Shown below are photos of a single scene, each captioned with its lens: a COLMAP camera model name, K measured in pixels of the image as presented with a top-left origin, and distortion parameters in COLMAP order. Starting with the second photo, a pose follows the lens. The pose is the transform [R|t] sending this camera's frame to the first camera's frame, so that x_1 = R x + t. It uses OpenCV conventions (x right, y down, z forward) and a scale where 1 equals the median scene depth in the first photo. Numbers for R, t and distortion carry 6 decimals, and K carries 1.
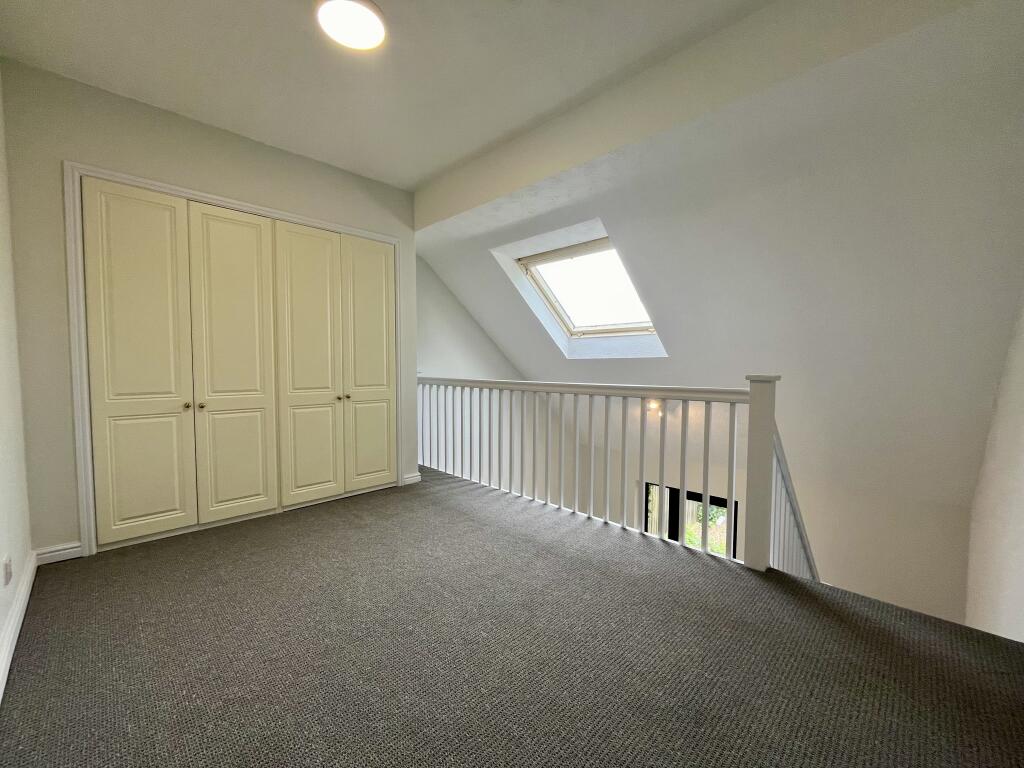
lens RADIAL K [[417.7, 0, 509.7], [0, 417.7, 386.3], [0, 0, 1]] dist [0.000189, -0.000302]
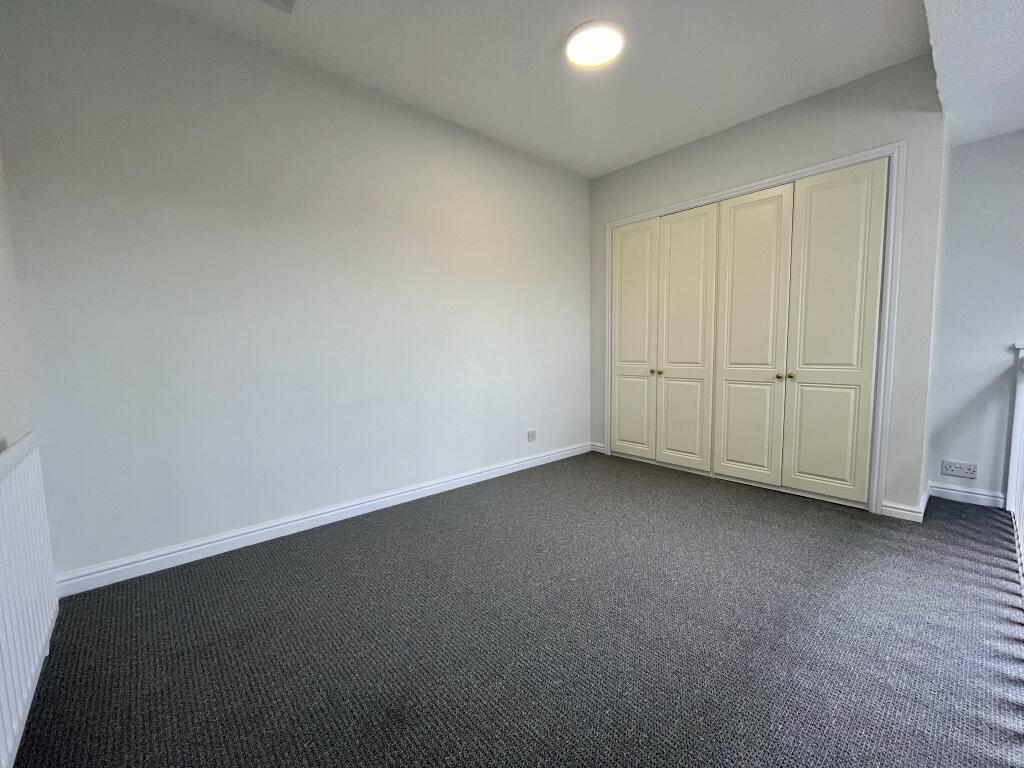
lens RADIAL K [[417.9, 0, 508.6], [0, 417.9, 379.9], [0, 0, 1]] dist [-0.000107, -0.000032]
pose [[-0.050574, 0.083100, -0.995257, 0.497220], [-0.027900, 0.996026, 0.084582, -0.023729], [0.998331, 0.032045, -0.048055, 0.482438]]
